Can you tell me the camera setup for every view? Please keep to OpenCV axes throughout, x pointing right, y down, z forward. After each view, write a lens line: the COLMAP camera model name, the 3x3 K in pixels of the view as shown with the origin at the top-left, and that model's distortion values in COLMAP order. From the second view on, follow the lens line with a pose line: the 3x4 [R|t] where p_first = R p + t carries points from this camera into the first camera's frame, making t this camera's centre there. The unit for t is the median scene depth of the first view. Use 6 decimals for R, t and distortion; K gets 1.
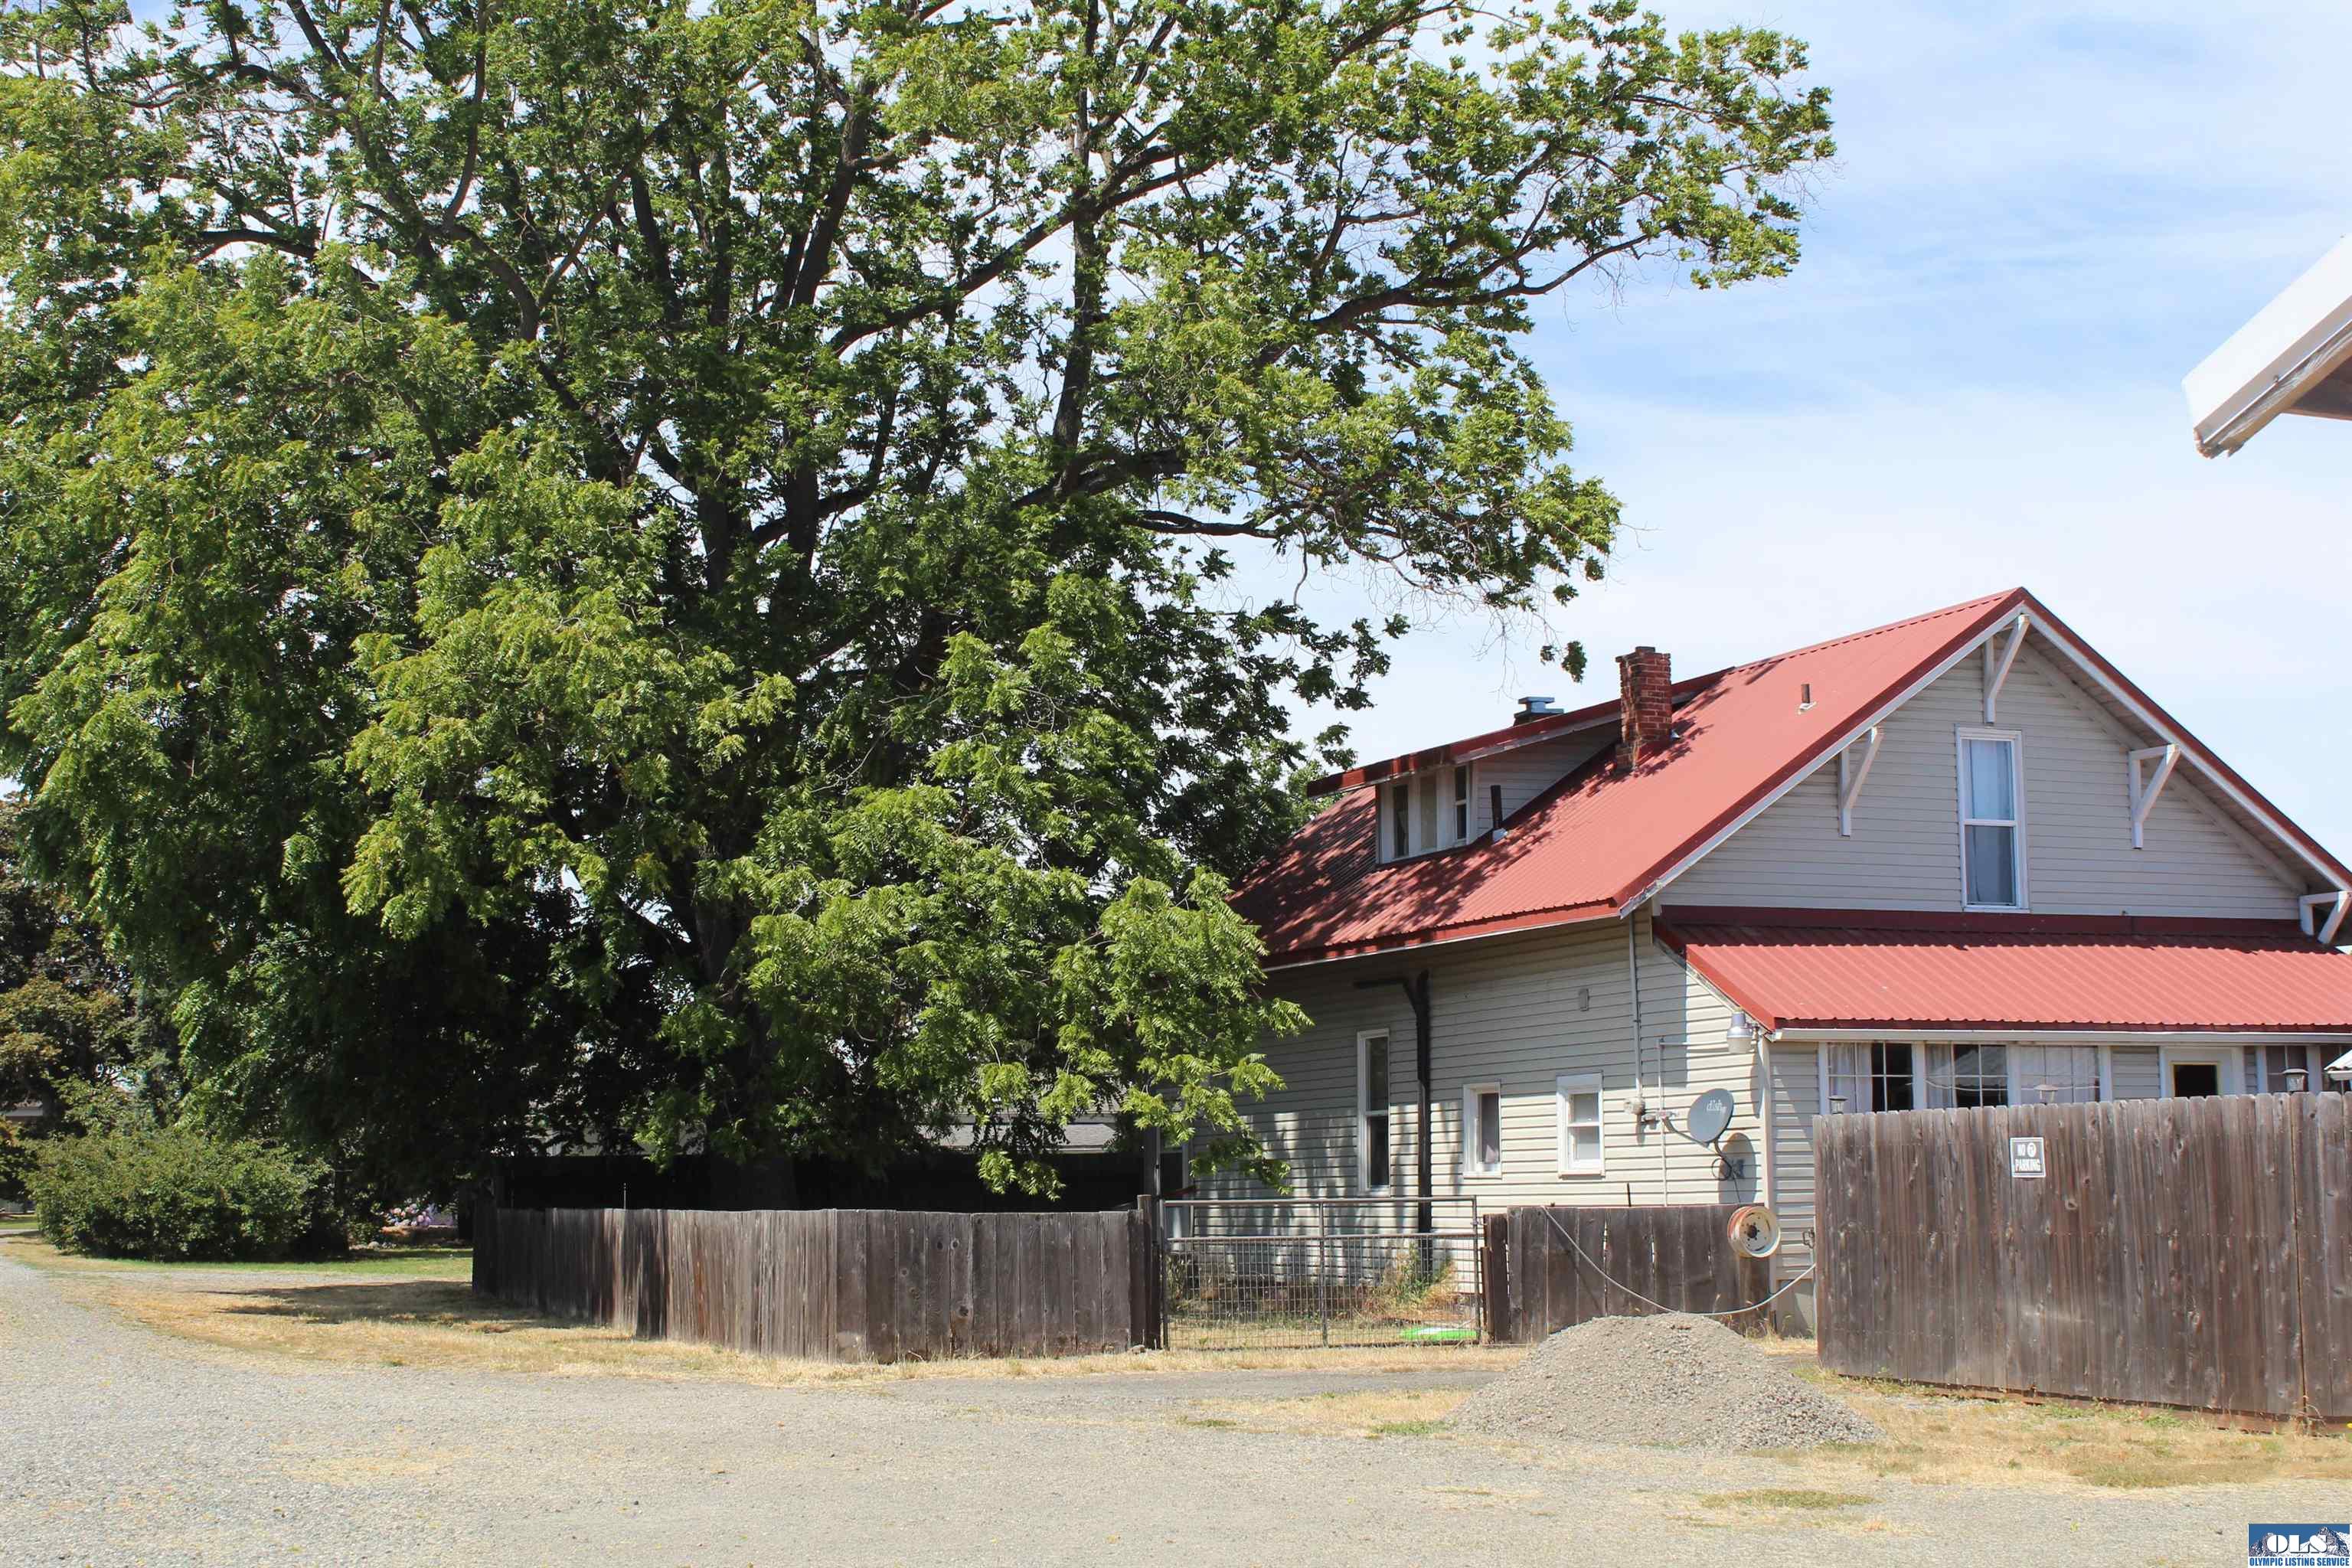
lens RADIAL K [[3239.3, 0, 1173.1], [0, 3239.3, 783.6], [0, 0, 1]] dist [-0.033677, 0.000000]
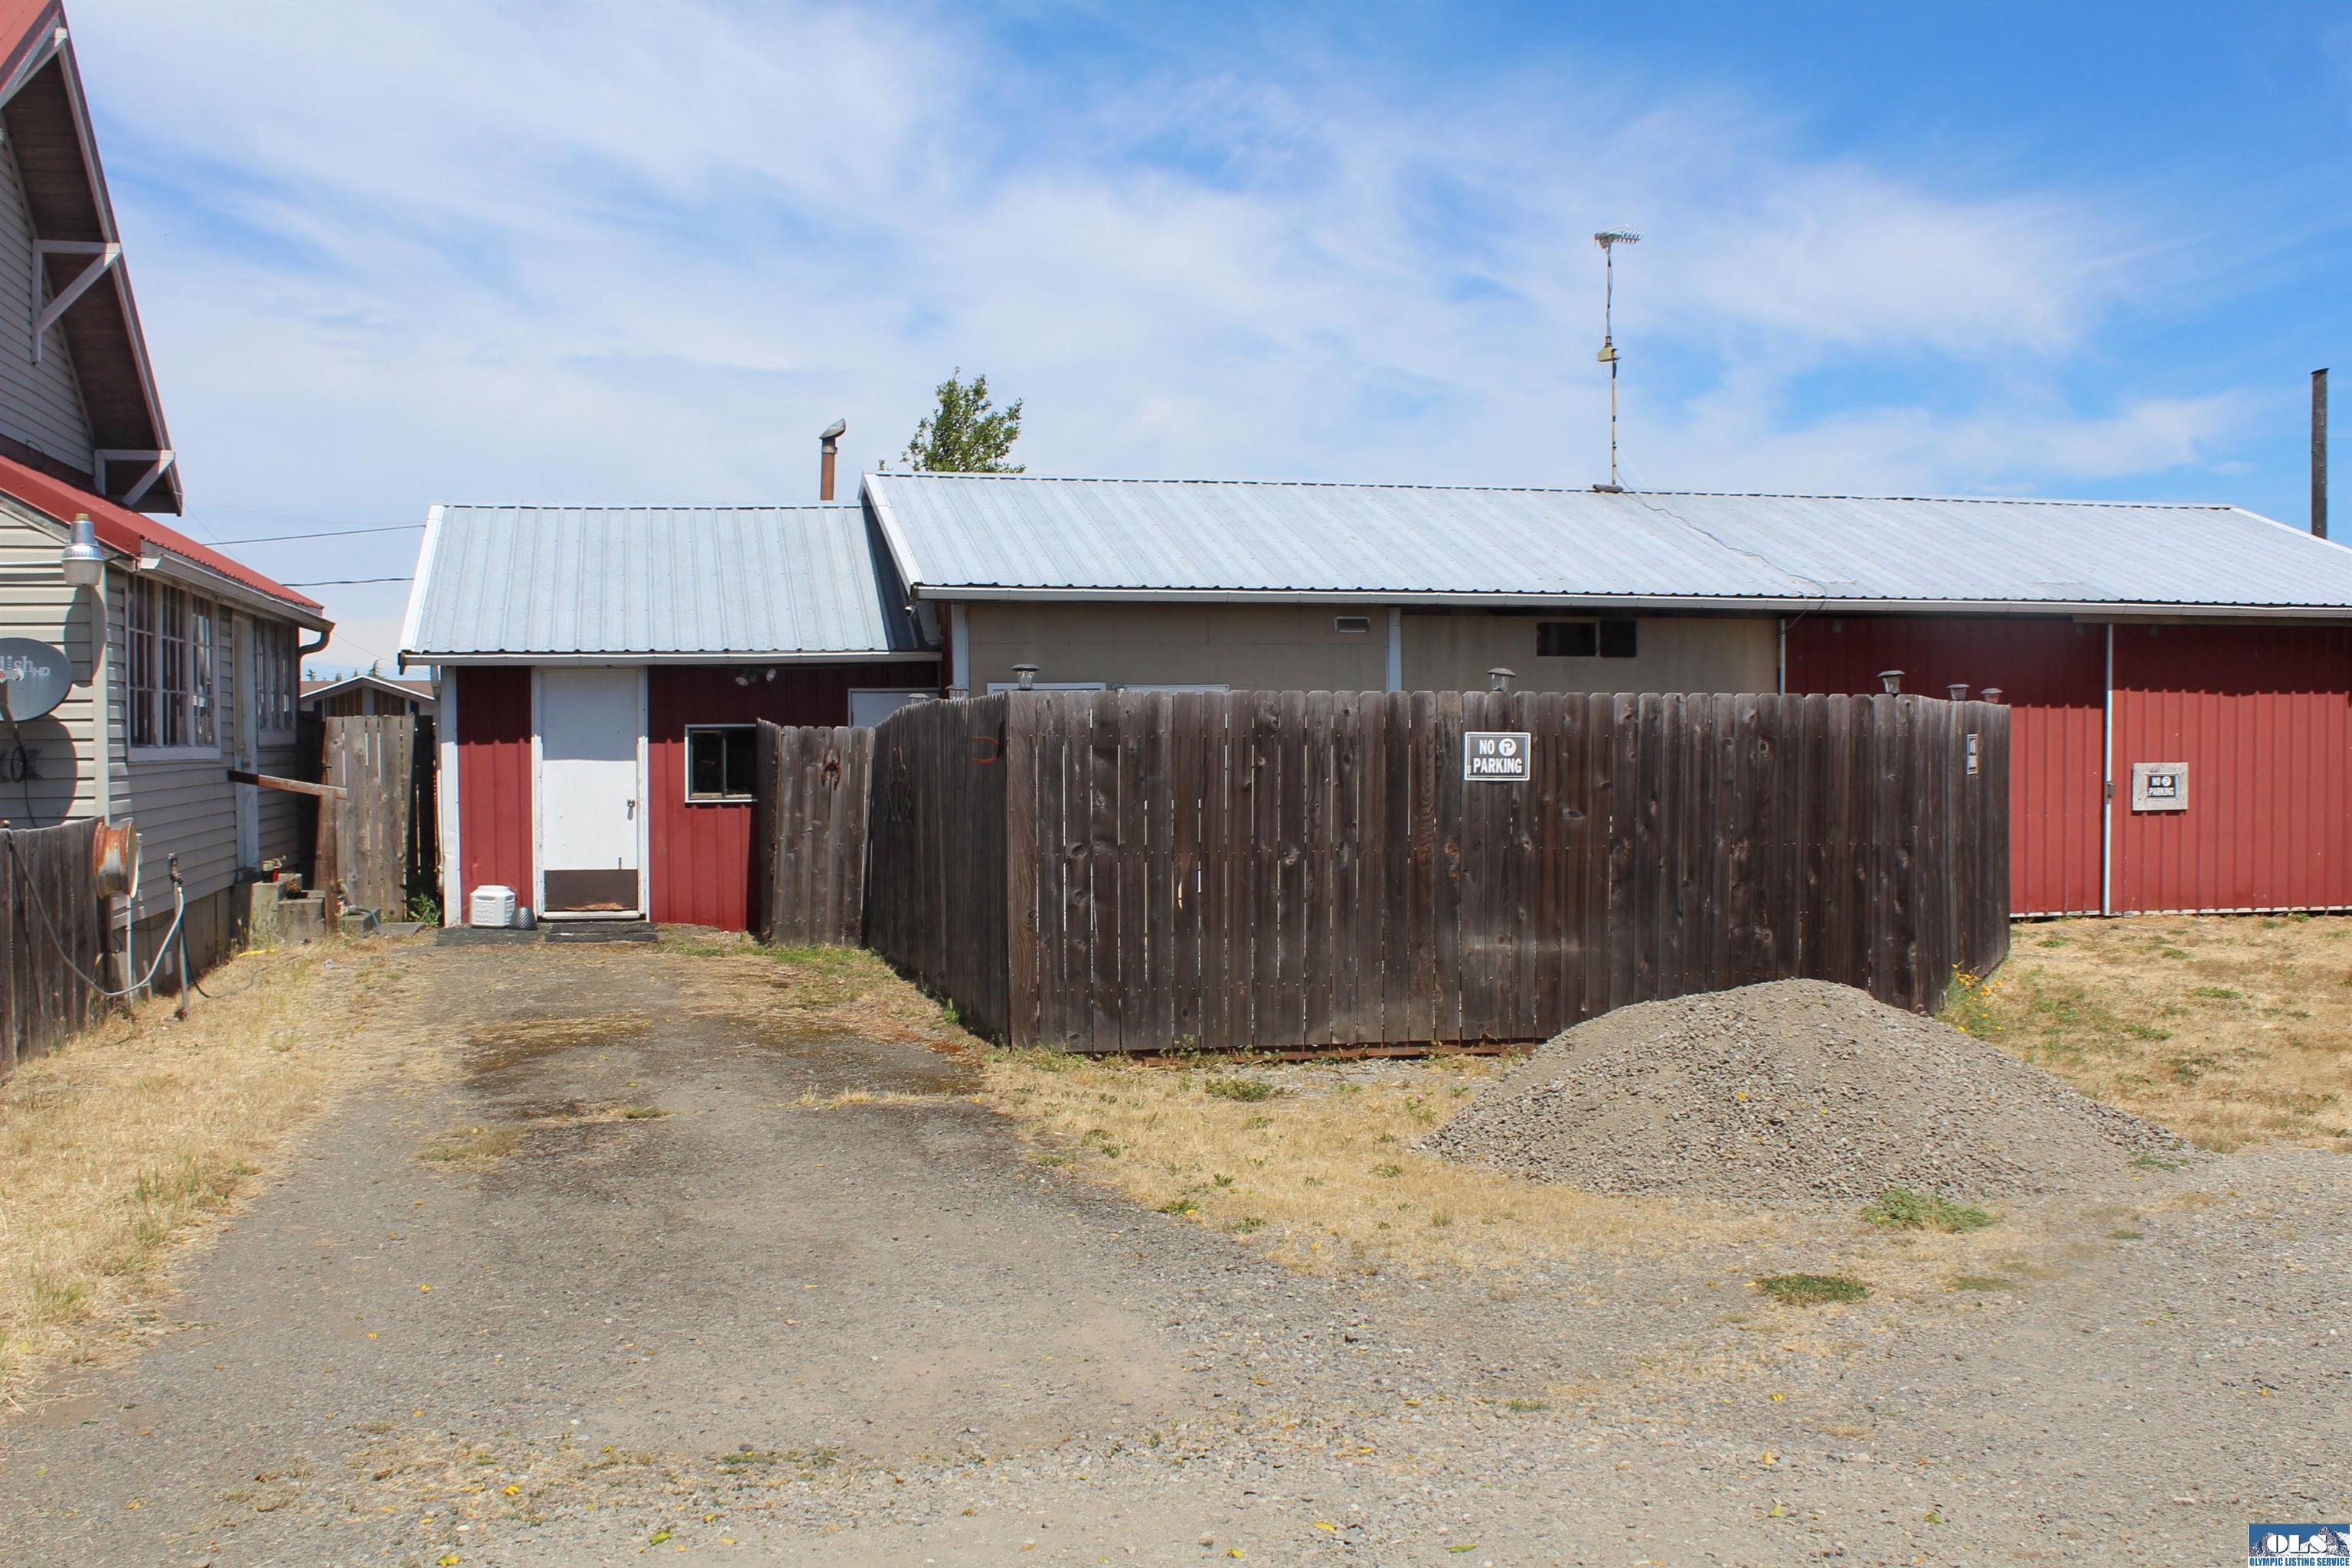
lens RADIAL K [[2353.3, 0, 1127.9], [0, 2353.3, 777.7], [0, 0, 1]] dist [-0.069533, 0.000000]
pose [[0.183403, -0.007063, 0.983012, -0.230638], [-0.120274, 0.992300, 0.029570, 0.078916], [-0.975652, -0.123654, 0.181141, 0.676159]]
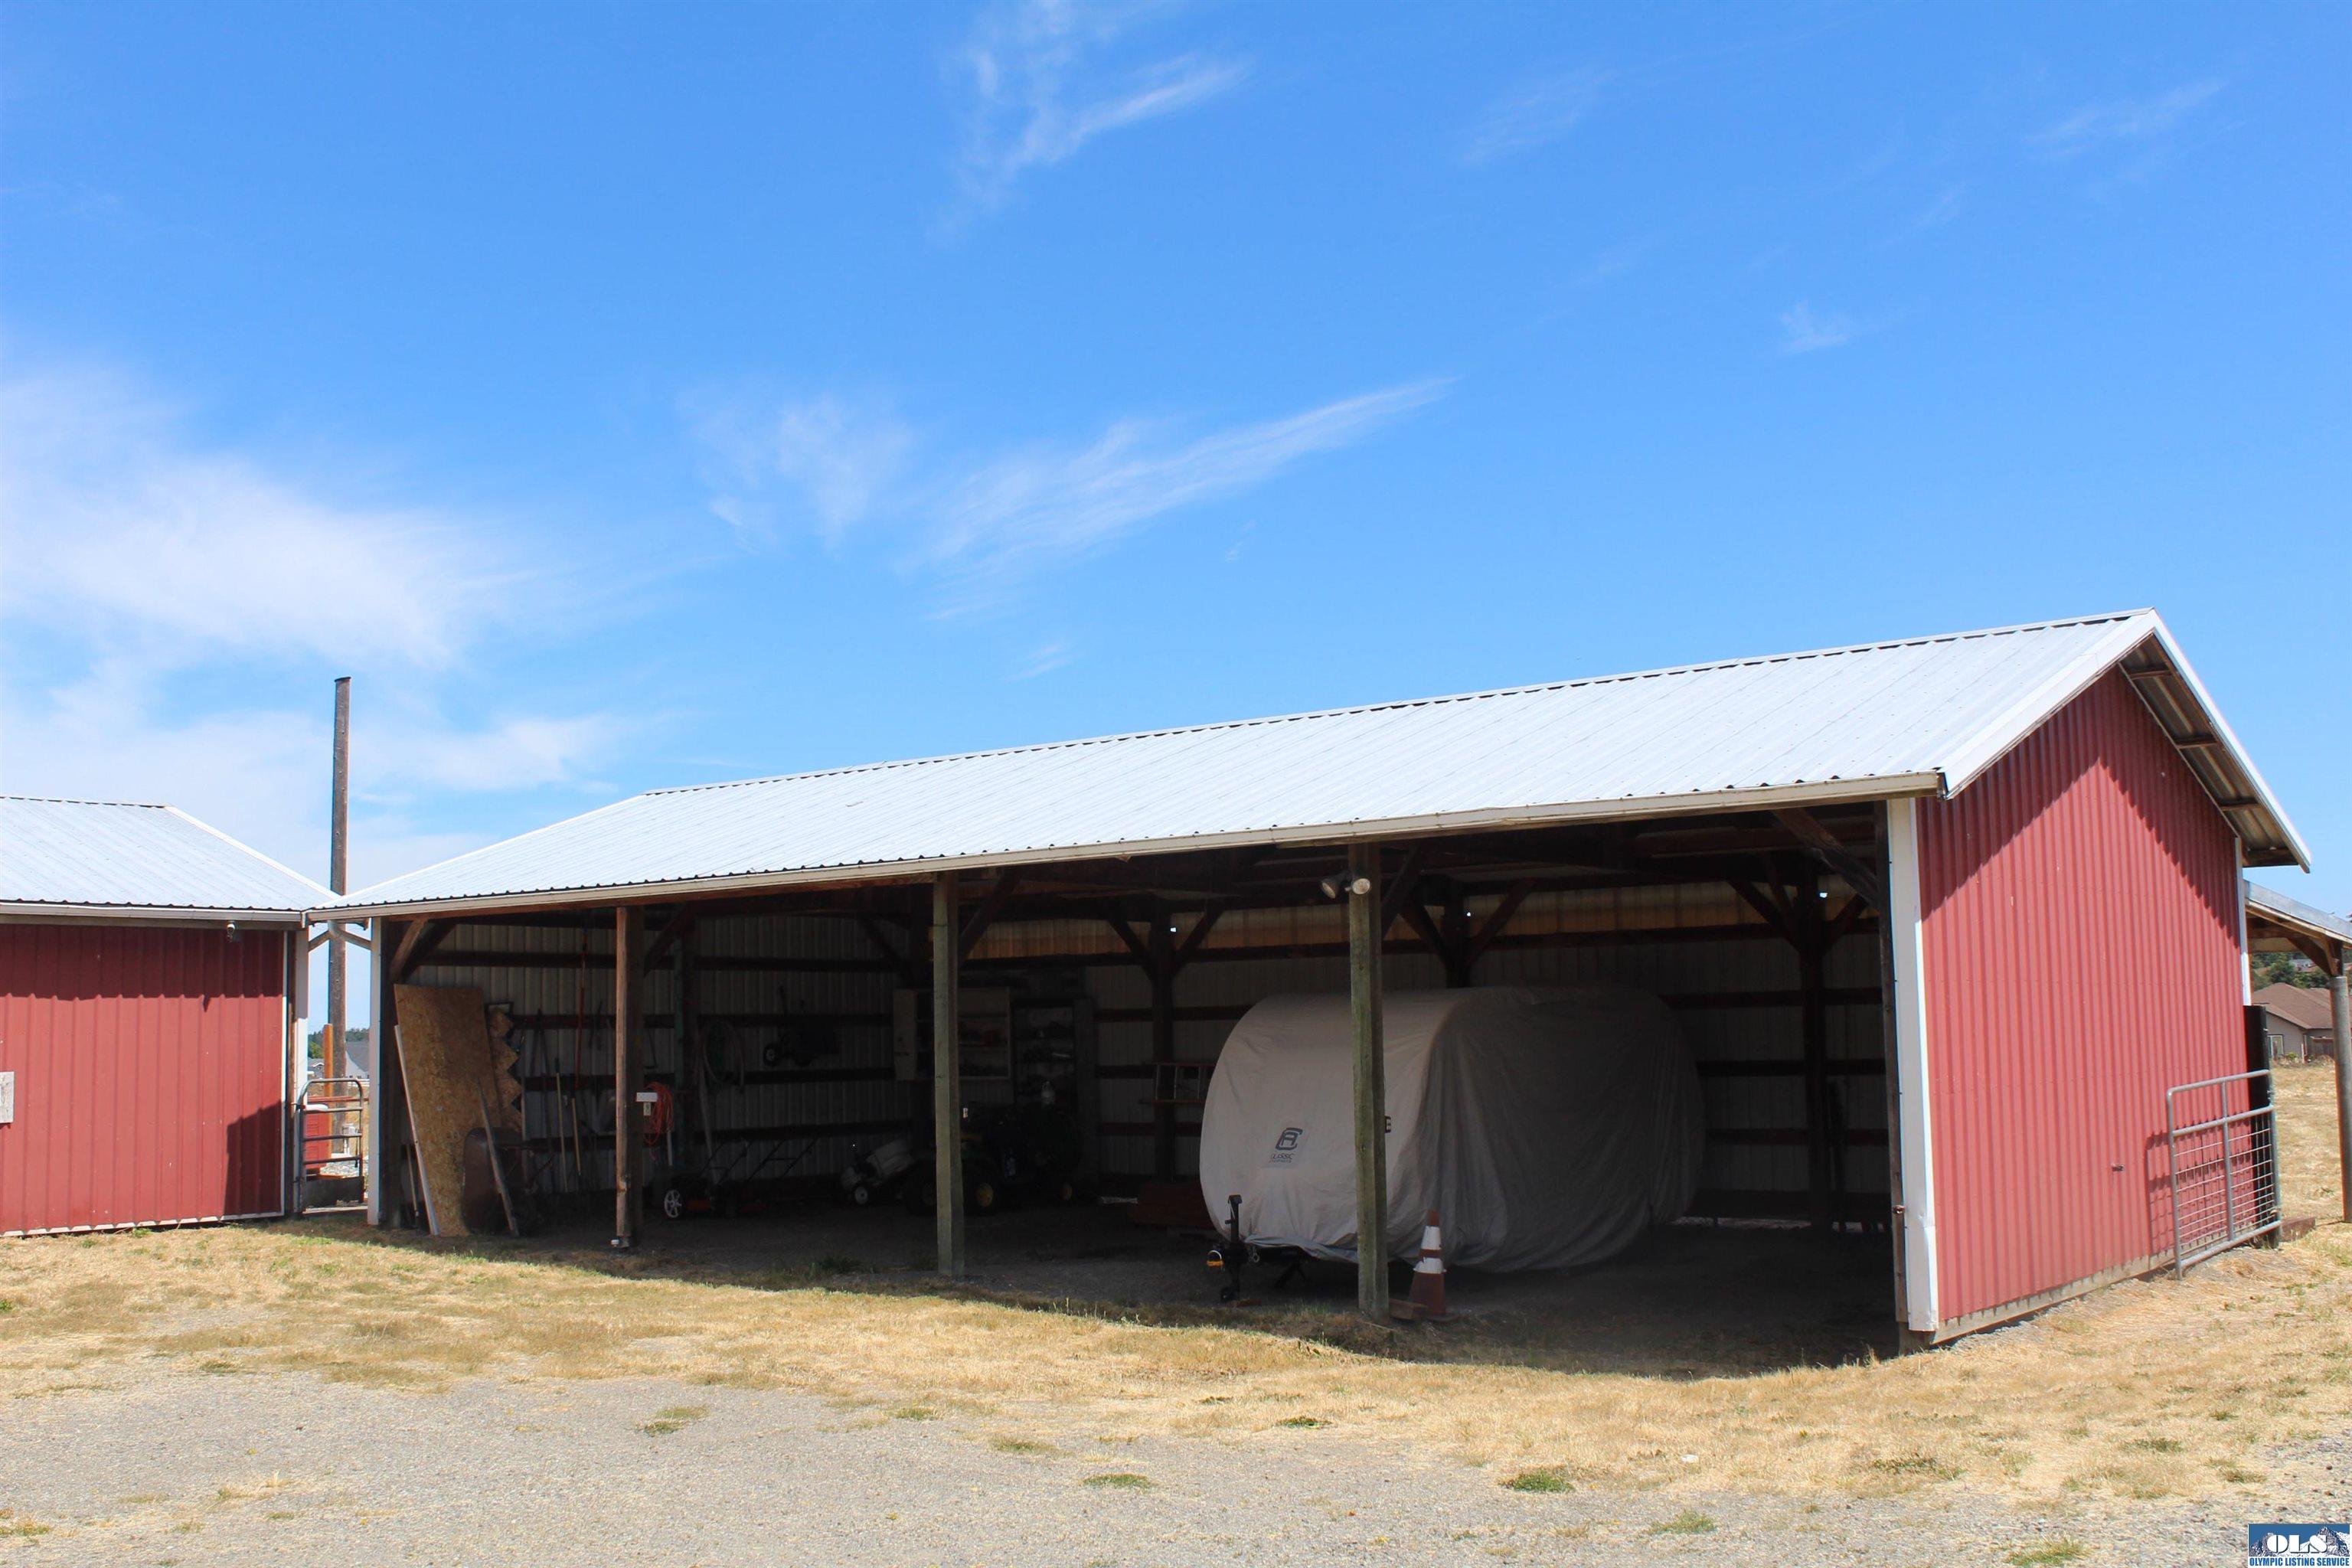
lens RADIAL K [[2353.3, 0, 1190.3], [0, 2353.3, 789.6], [0, 0, 1]] dist [-0.069533, 0.000000]
pose [[-0.487223, 0.107219, 0.866671, -0.220189], [-0.078326, 0.983069, -0.165652, 0.059612], [-0.869758, -0.148592, -0.470575, 0.516839]]
